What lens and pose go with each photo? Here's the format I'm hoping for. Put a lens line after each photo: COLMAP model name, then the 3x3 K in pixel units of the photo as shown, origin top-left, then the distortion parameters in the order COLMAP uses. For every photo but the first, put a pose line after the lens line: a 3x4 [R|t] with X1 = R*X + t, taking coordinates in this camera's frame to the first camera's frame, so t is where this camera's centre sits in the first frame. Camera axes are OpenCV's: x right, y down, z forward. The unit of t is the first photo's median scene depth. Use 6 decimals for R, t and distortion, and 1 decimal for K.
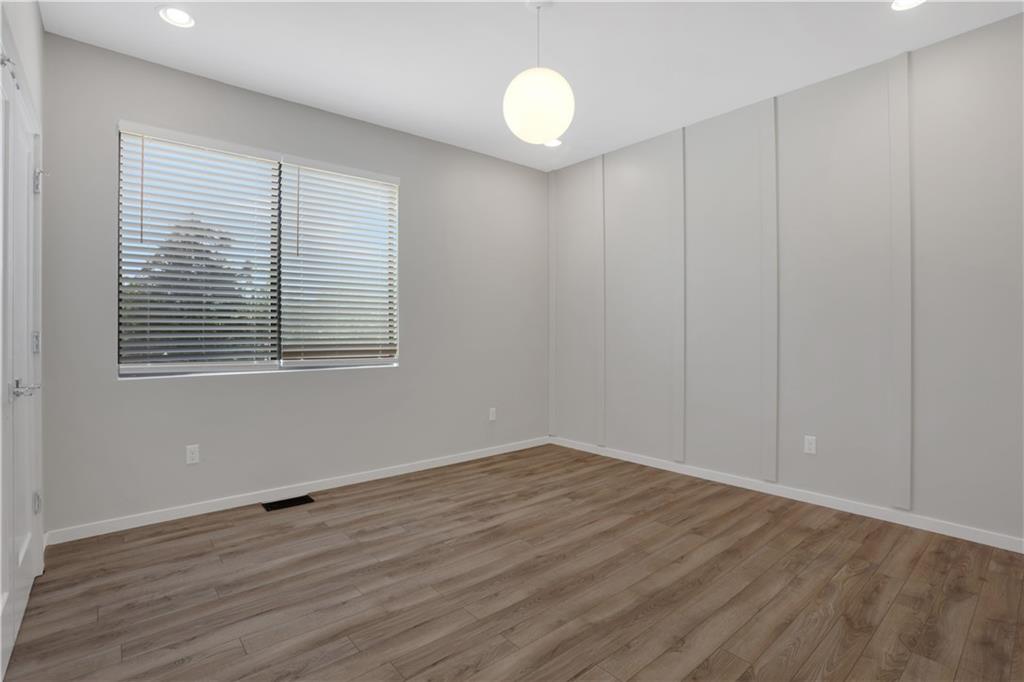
lens RADIAL K [[490.6, 0, 508.6], [0, 490.6, 330.4], [0, 0, 1]] dist [-0.069667, 0.030993]
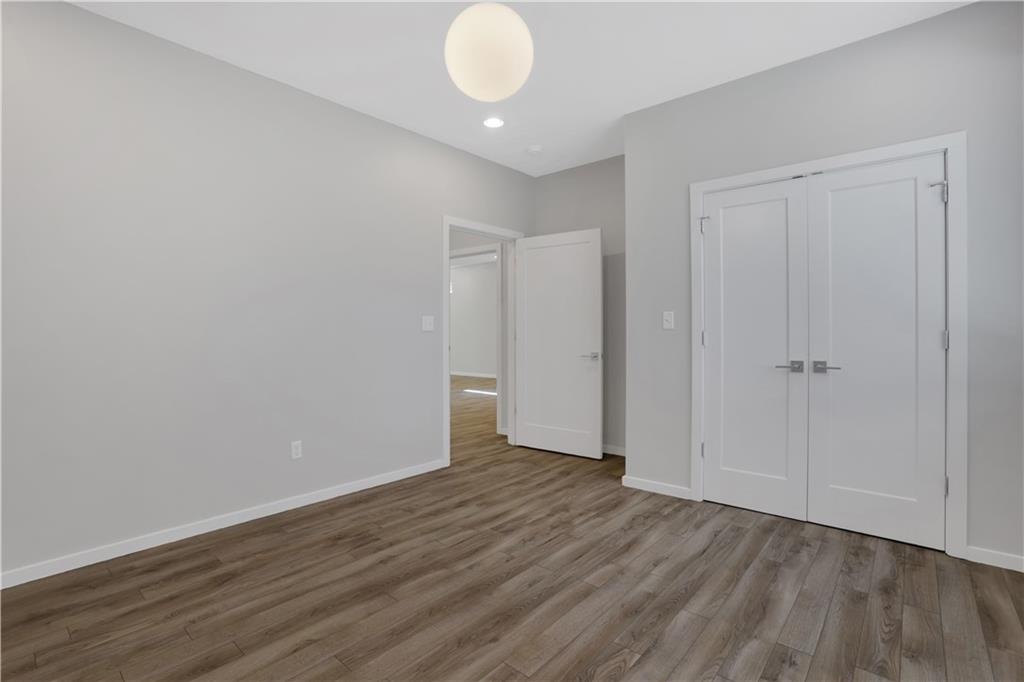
lens RADIAL K [[490.6, 0, 508.6], [0, 490.6, 330.4], [0, 0, 1]] dist [-0.069667, 0.030993]
pose [[-0.989409, 0.007030, -0.144982, 0.168552], [0.007271, 0.999973, -0.001137, -0.003289], [0.144970, -0.002180, -0.989434, 2.029078]]
